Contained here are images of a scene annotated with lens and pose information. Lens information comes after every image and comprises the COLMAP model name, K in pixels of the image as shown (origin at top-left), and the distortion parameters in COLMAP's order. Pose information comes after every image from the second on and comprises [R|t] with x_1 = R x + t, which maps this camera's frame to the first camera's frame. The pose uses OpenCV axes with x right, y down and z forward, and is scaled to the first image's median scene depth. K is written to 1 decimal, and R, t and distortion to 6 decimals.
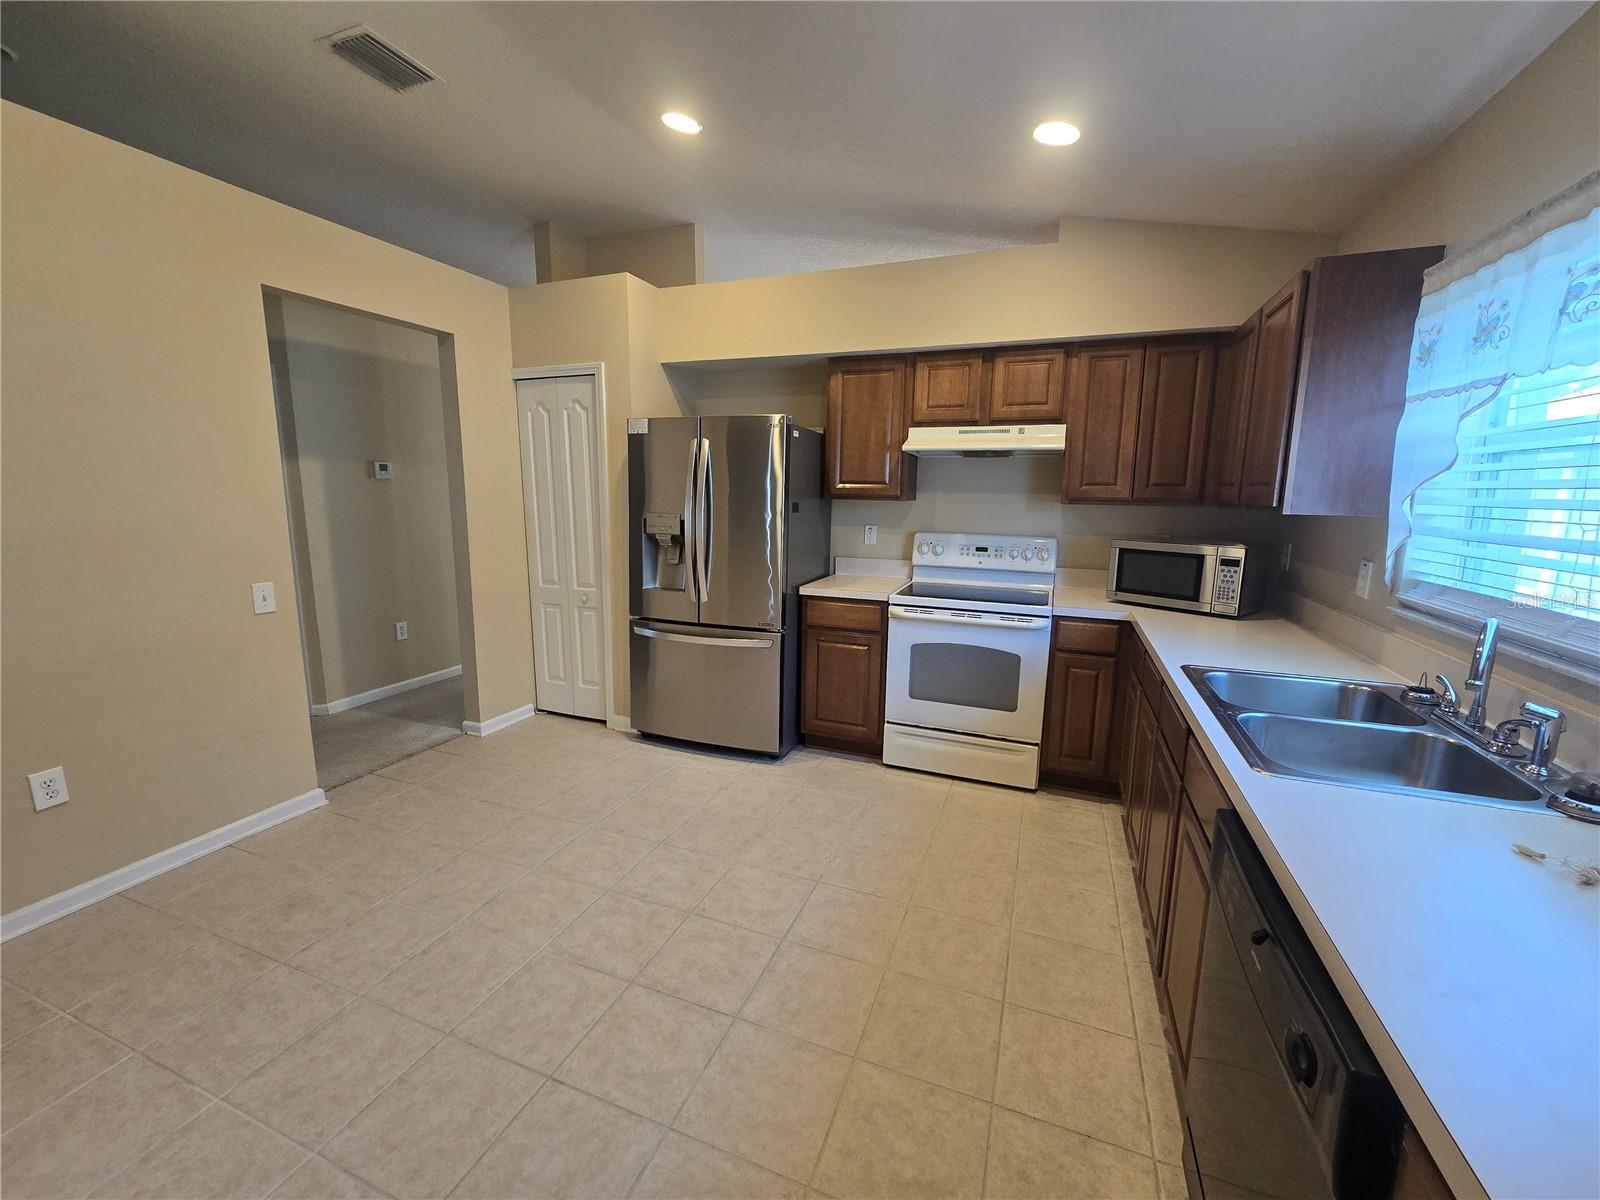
lens RADIAL K [[656.8, 0, 790.6], [0, 656.8, 596.9], [0, 0, 1]] dist [-0.001326, -0.000260]
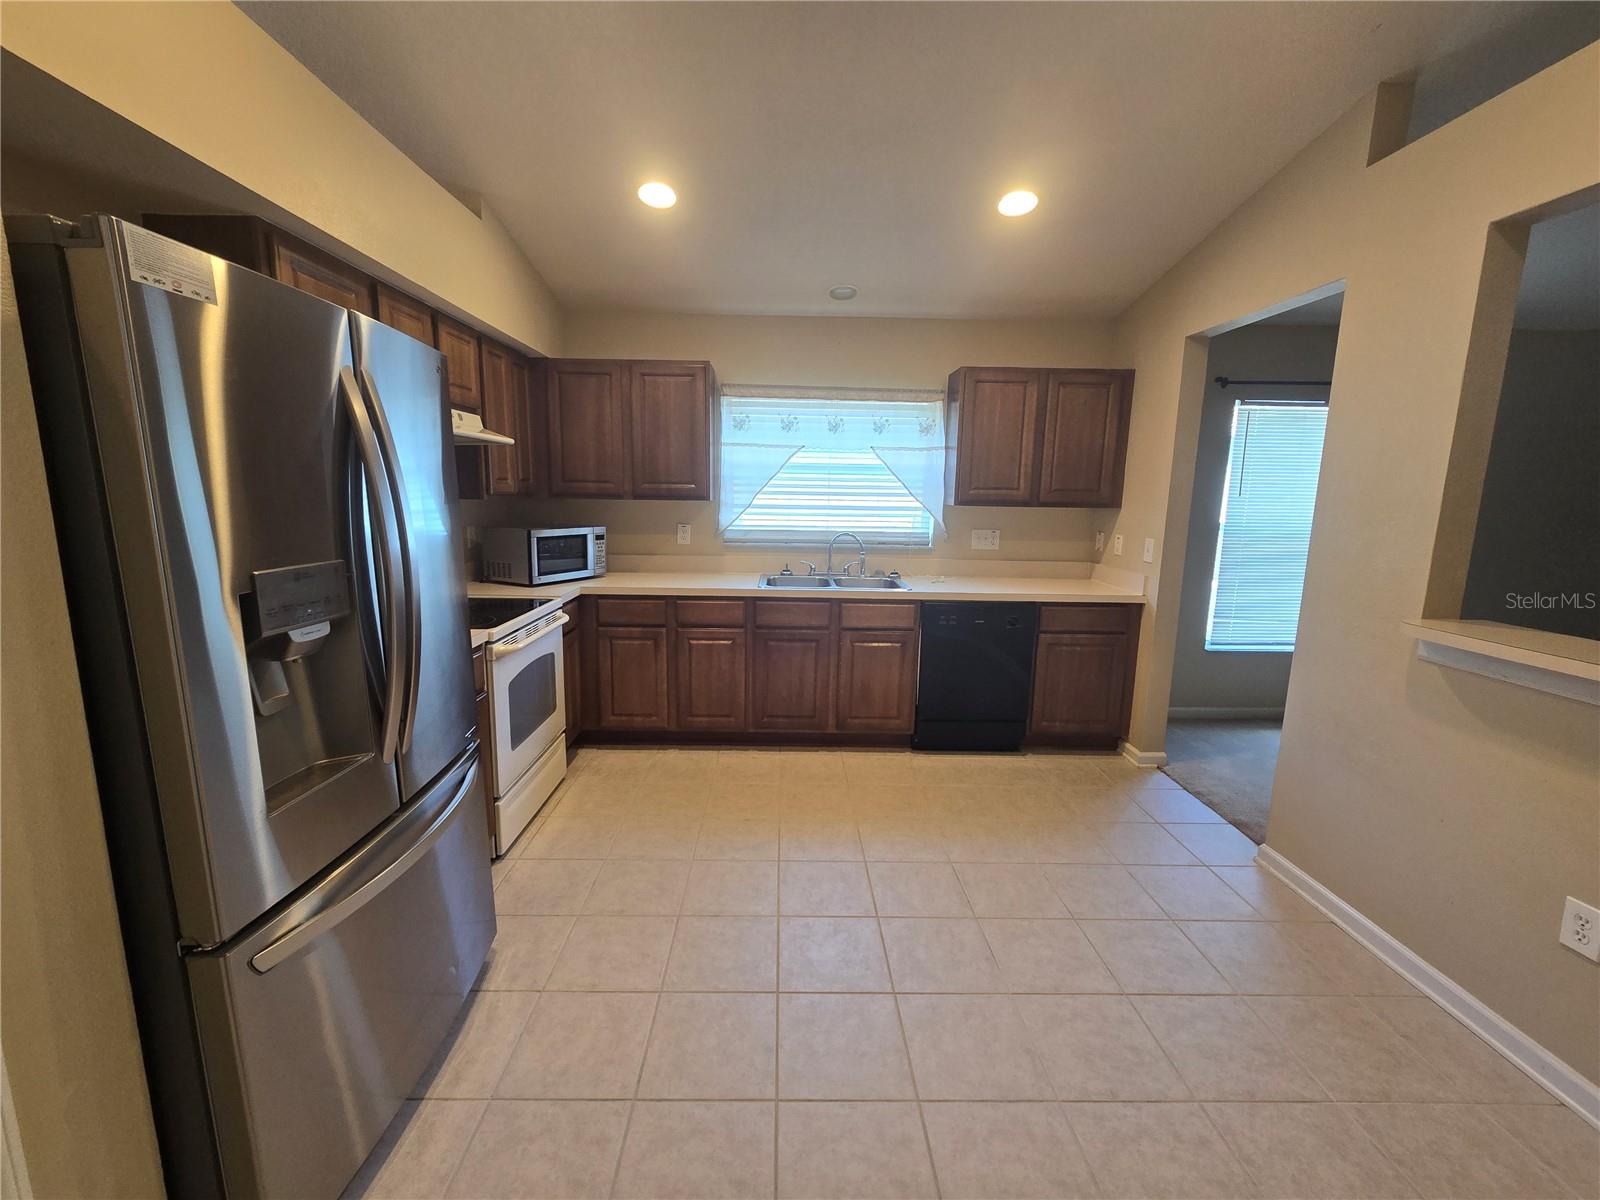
lens RADIAL K [[655.6, 0, 794.5], [0, 655.6, 597.1], [0, 0, 1]] dist [0.000155, 0.000261]
pose [[-0.389316, -0.167310, 0.905782, -0.642184], [0.130349, 0.963462, 0.233990, -0.166686], [-0.911834, 0.209163, -0.353283, 0.944819]]
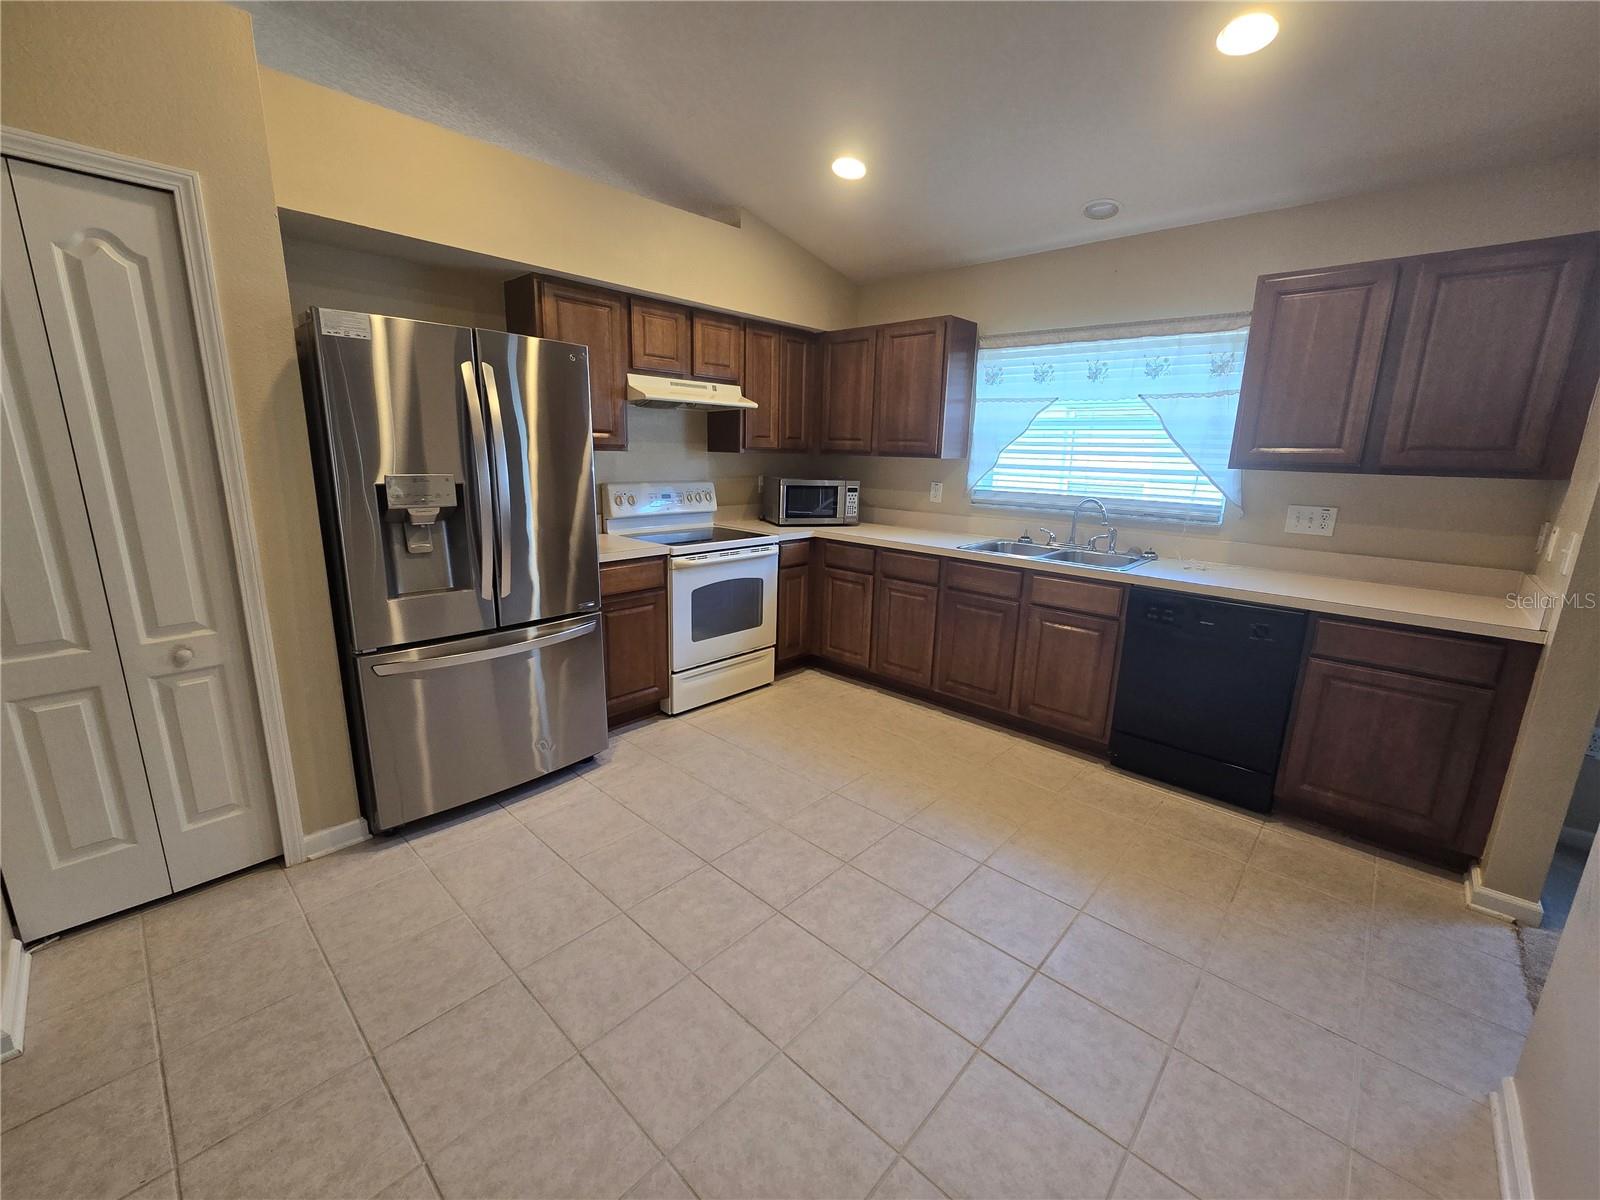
lens RADIAL K [[656.8, 0, 790.6], [0, 656.8, 596.9], [0, 0, 1]] dist [-0.001326, -0.000260]
pose [[0.360465, -0.210865, 0.908626, -0.708930], [0.134138, 0.975706, 0.173218, -0.077886], [-0.923078, 0.059442, 0.379992, 0.460284]]
